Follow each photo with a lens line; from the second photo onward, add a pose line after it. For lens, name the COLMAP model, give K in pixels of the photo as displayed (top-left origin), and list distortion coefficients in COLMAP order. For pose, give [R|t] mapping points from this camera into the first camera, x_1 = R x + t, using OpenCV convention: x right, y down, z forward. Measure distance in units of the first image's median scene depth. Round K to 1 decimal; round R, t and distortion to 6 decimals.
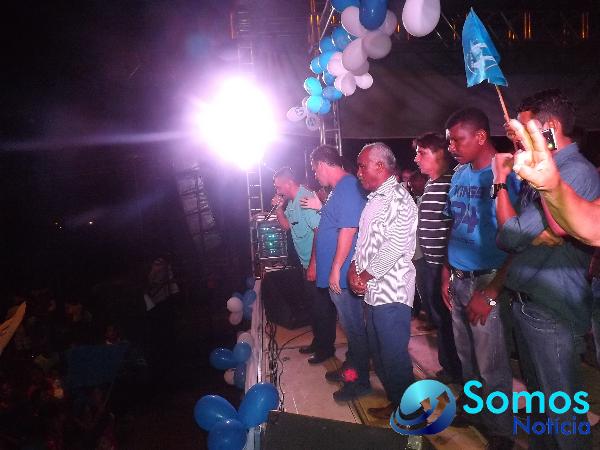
lens RADIAL K [[413.9, 0, 300.0], [0, 413.9, 225.0], [0, 0, 1]] dist [-0.044633, 0.001879]
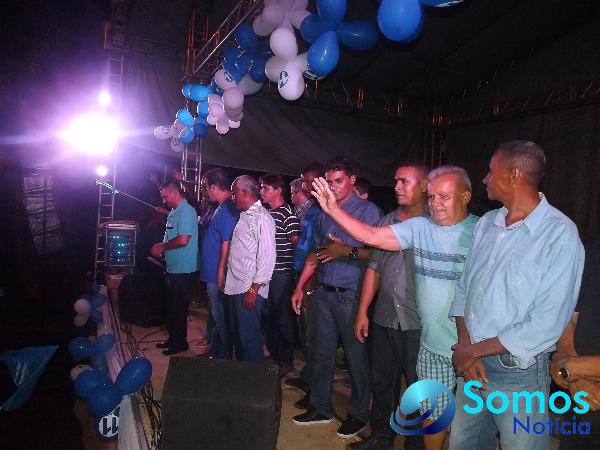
lens RADIAL K [[419.7, 0, 300.0], [0, 419.7, 225.0], [0, 0, 1]] dist [-0.147164, -0.001642]
pose [[0.911866, 0.132191, 0.388621, -0.076863], [-0.104205, 0.990261, -0.092331, 0.029949], [-0.397041, 0.043698, 0.916760, -0.118166]]
